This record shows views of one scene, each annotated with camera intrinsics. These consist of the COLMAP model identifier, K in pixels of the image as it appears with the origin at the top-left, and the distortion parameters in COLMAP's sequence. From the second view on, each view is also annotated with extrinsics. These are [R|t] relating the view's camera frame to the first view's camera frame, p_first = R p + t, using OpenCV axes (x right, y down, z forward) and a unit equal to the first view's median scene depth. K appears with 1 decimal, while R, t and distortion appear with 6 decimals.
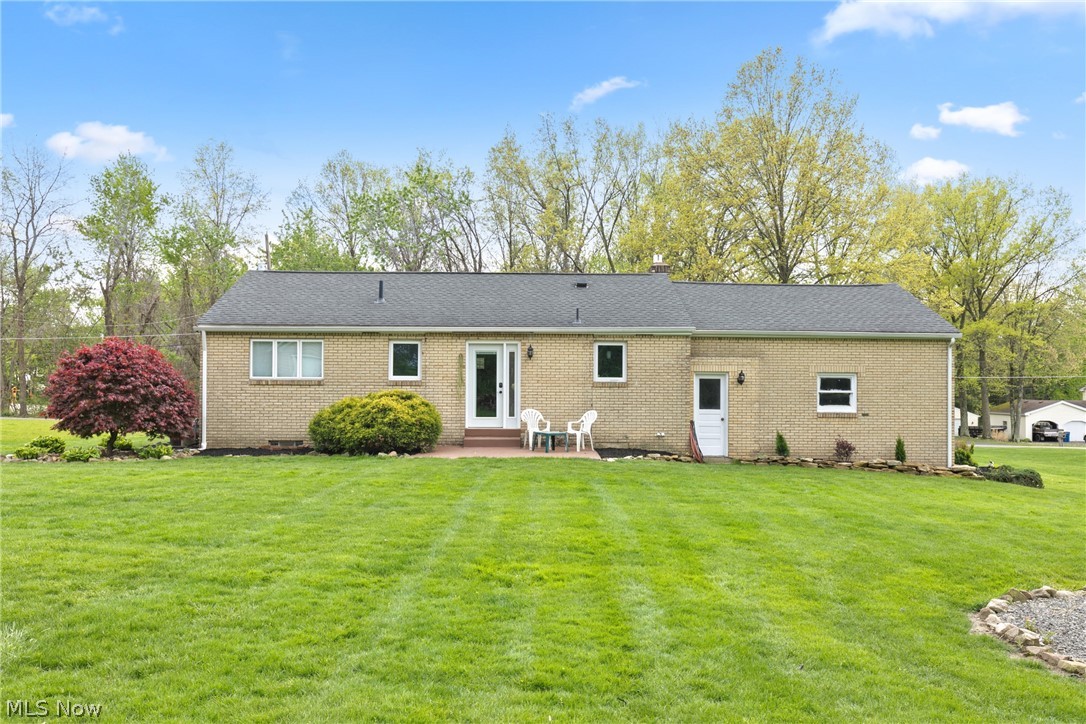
lens RADIAL K [[936.9, 0, 546.3], [0, 936.9, 360.3], [0, 0, 1]] dist [-0.008642, 0.009776]
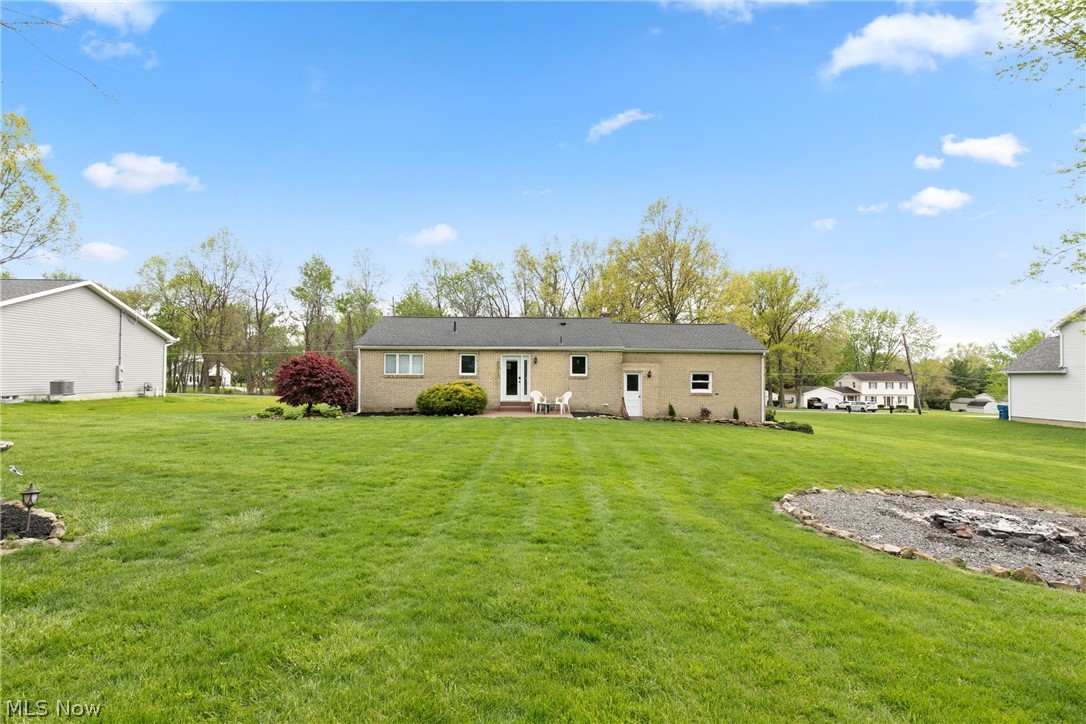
lens RADIAL K [[498.2, 0, 542.5], [0, 498.2, 367.1], [0, 0, 1]] dist [-0.002211, -0.001226]
pose [[0.999997, 0.000234, -0.002493, -0.000840], [-0.000220, 0.999984, 0.005718, -0.000747], [0.002494, -0.005718, 0.999981, 0.016703]]
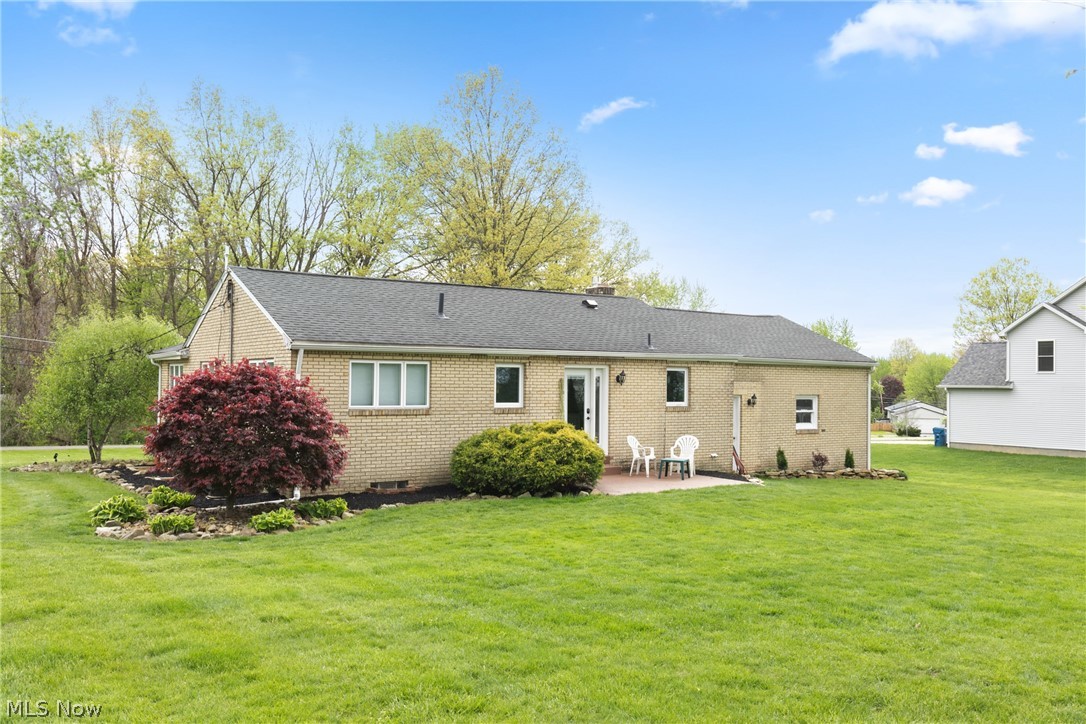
lens RADIAL K [[936.9, 0, 543.2], [0, 936.9, 365.3], [0, 0, 1]] dist [-0.008642, 0.009776]
pose [[0.826413, 0.010985, 0.562957, -0.648495], [-0.020534, 0.999733, 0.010635, -0.030710], [-0.562690, -0.020348, 0.826418, 0.234060]]
